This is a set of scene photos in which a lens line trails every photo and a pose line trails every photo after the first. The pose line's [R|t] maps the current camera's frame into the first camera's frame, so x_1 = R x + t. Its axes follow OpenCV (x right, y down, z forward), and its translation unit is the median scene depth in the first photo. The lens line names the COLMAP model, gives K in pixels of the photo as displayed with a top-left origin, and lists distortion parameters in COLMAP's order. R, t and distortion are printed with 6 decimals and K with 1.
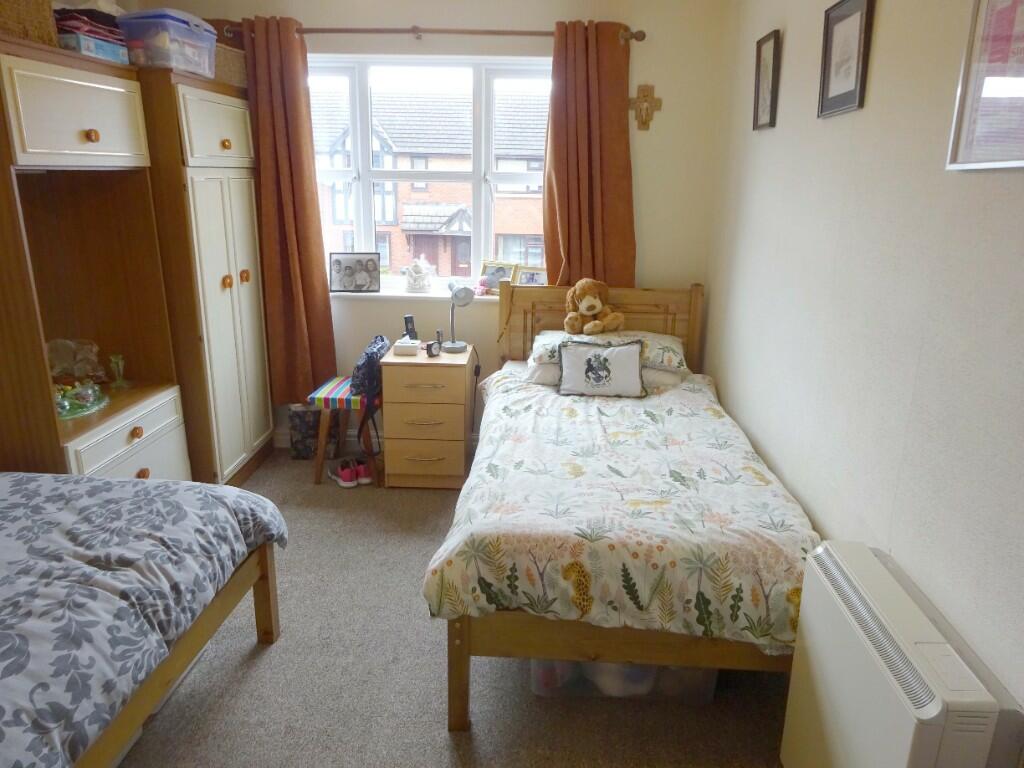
lens RADIAL K [[765.5, 0, 488.3], [0, 765.5, 388.4], [0, 0, 1]] dist [-0.002388, -0.000534]
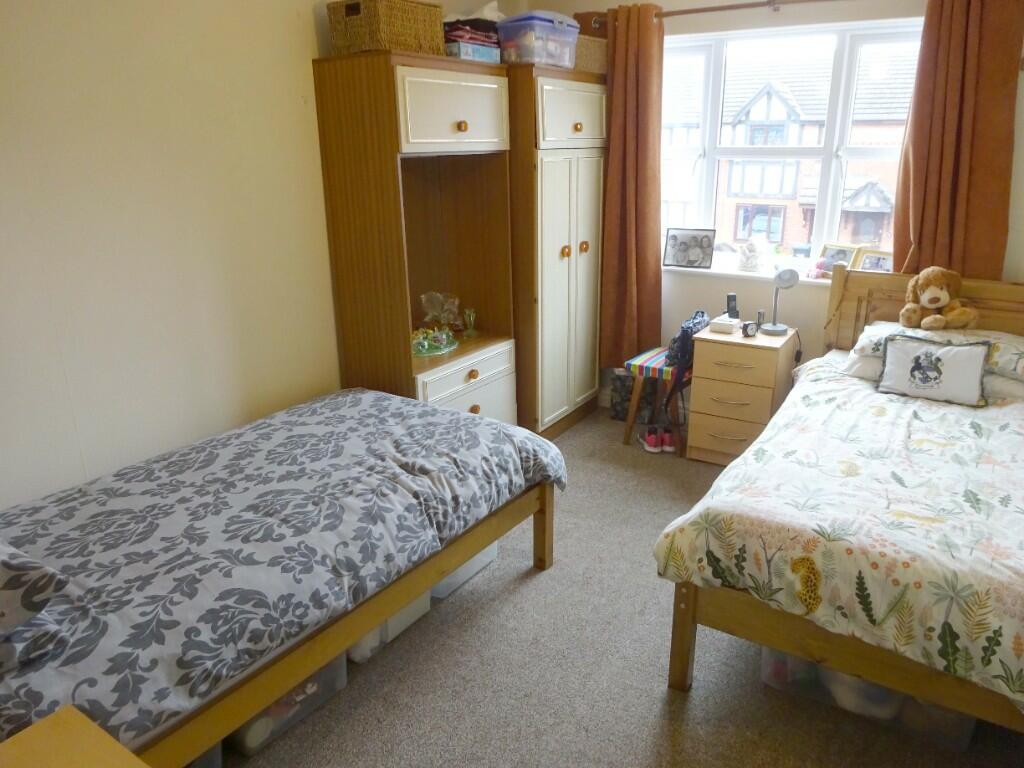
lens RADIAL K [[765.5, 0, 488.3], [0, 765.5, 388.4], [0, 0, 1]] dist [-0.002388, -0.000534]
pose [[0.862694, 0.133582, -0.487765, 0.155627], [-0.114926, 0.991034, 0.068144, -0.004975], [0.492494, -0.002730, 0.870312, -0.036178]]
